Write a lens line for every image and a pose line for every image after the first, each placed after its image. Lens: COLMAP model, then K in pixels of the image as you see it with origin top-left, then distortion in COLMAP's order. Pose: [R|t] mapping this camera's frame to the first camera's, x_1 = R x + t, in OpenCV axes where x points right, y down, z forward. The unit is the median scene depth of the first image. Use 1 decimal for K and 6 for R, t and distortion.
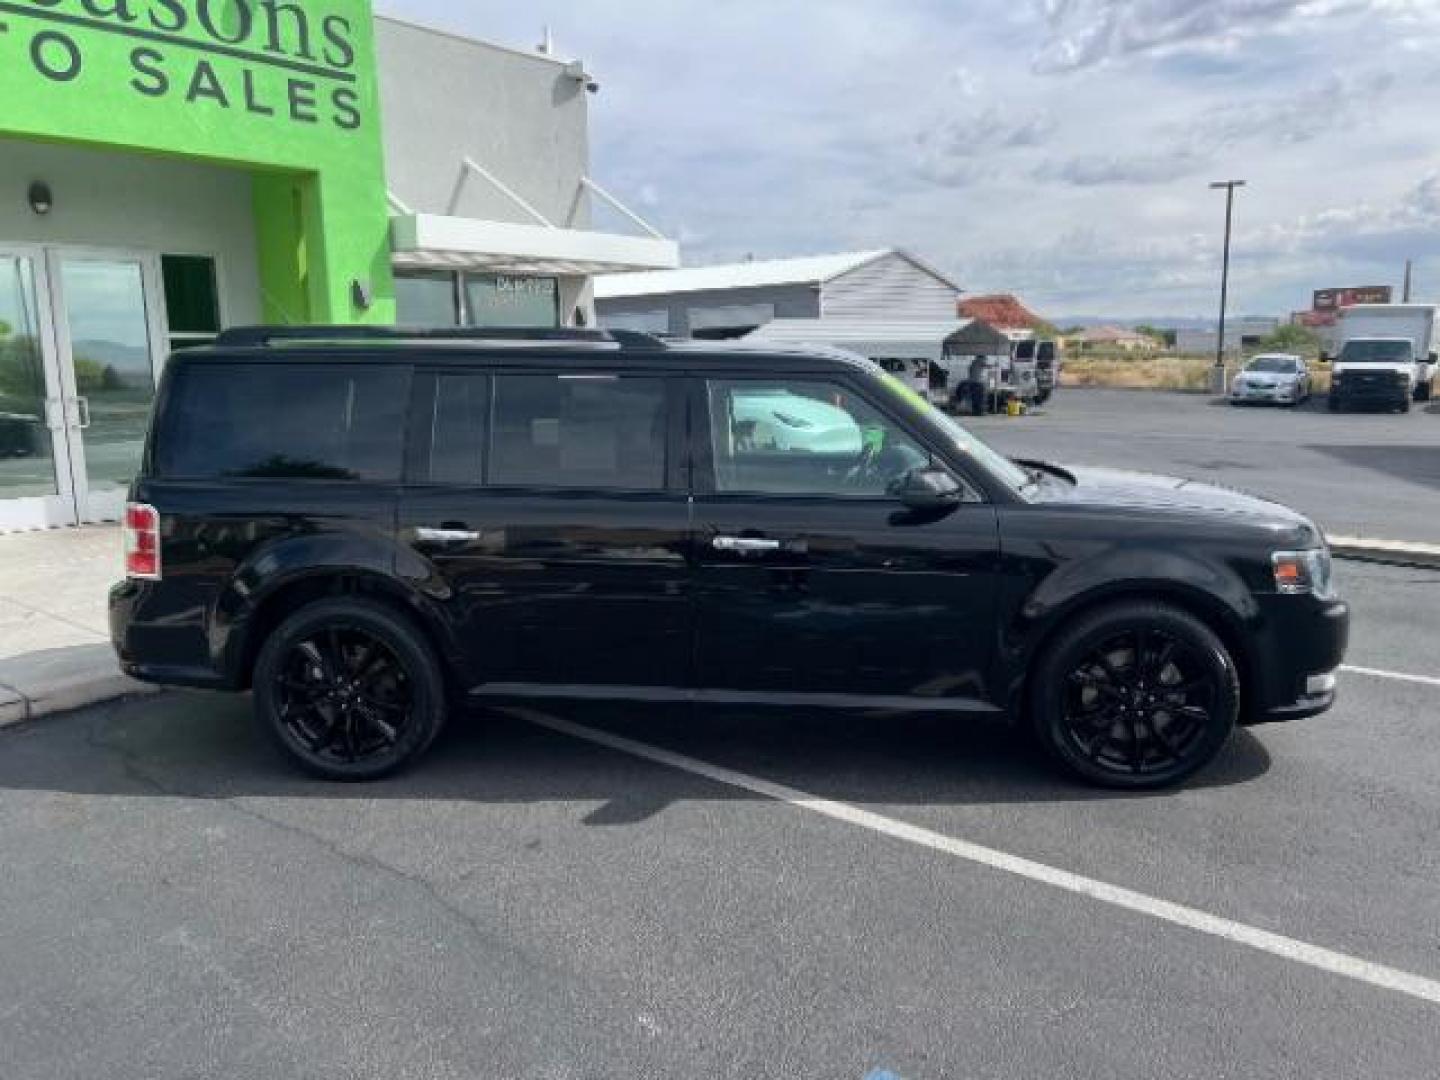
lens RADIAL K [[1085.5, 0, 723.2], [0, 1085.5, 534.3], [0, 0, 1]] dist [0.045512, -0.056368]
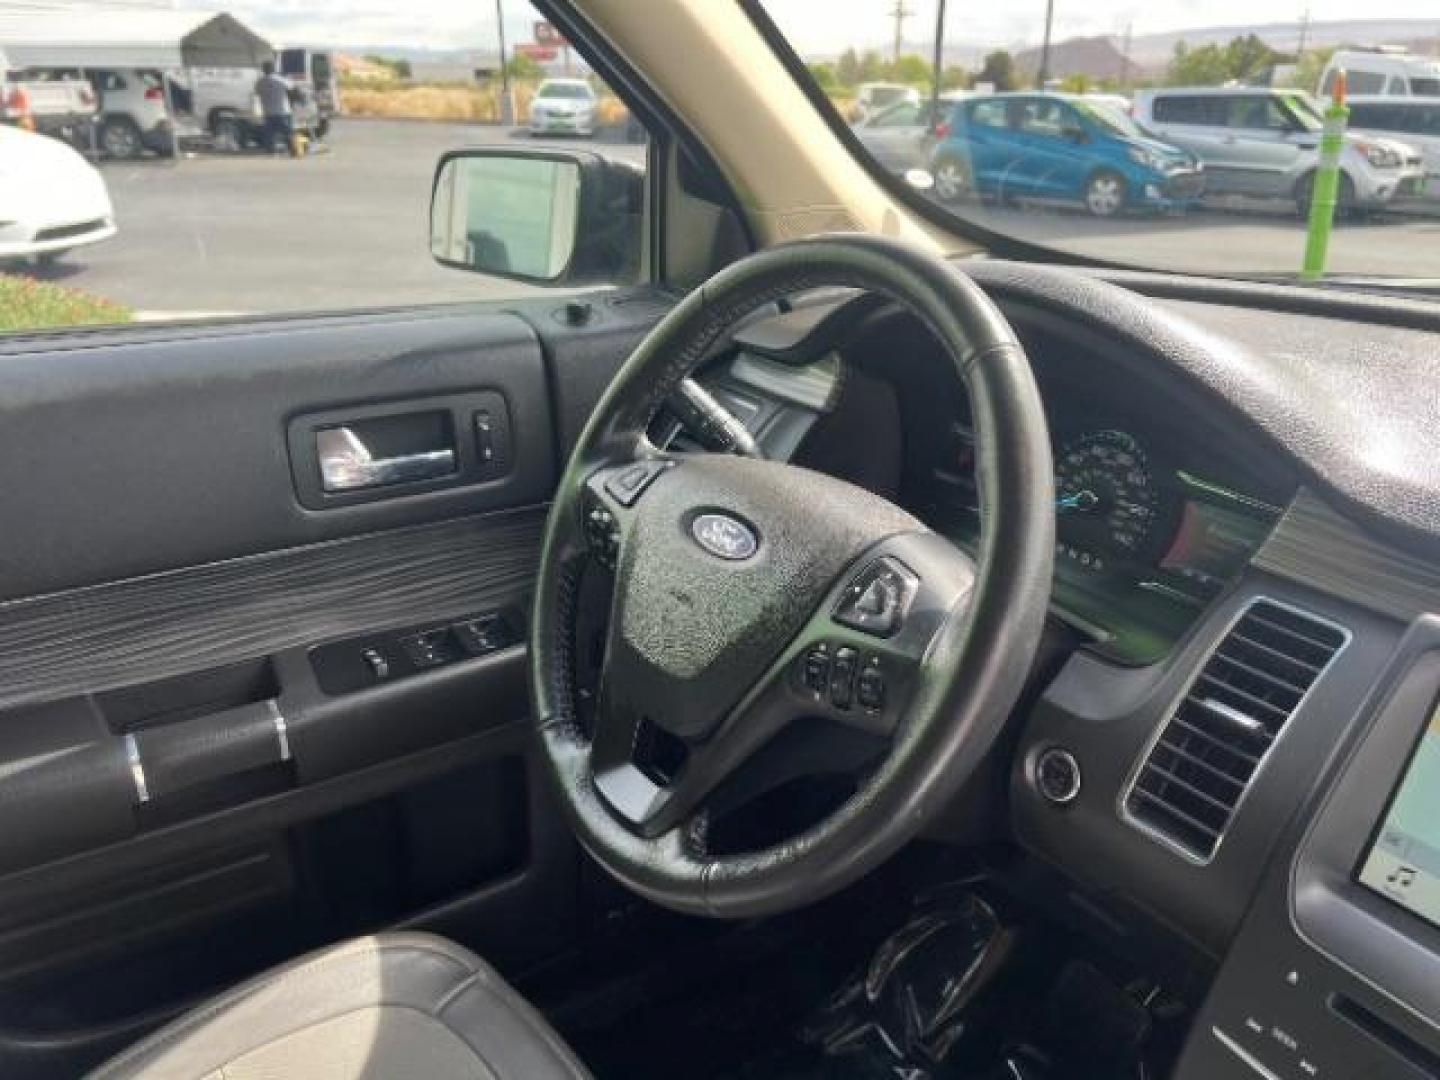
lens RADIAL K [[1085.5, 0, 734.1], [0, 1085.5, 531.5], [0, 0, 1]] dist [0.045512, -0.056368]
pose [[0.789597, -0.224068, 0.571253, 0.032641], [0.093175, 0.963932, 0.249304, -0.046935], [-0.606511, -0.143623, 0.781996, 0.491293]]
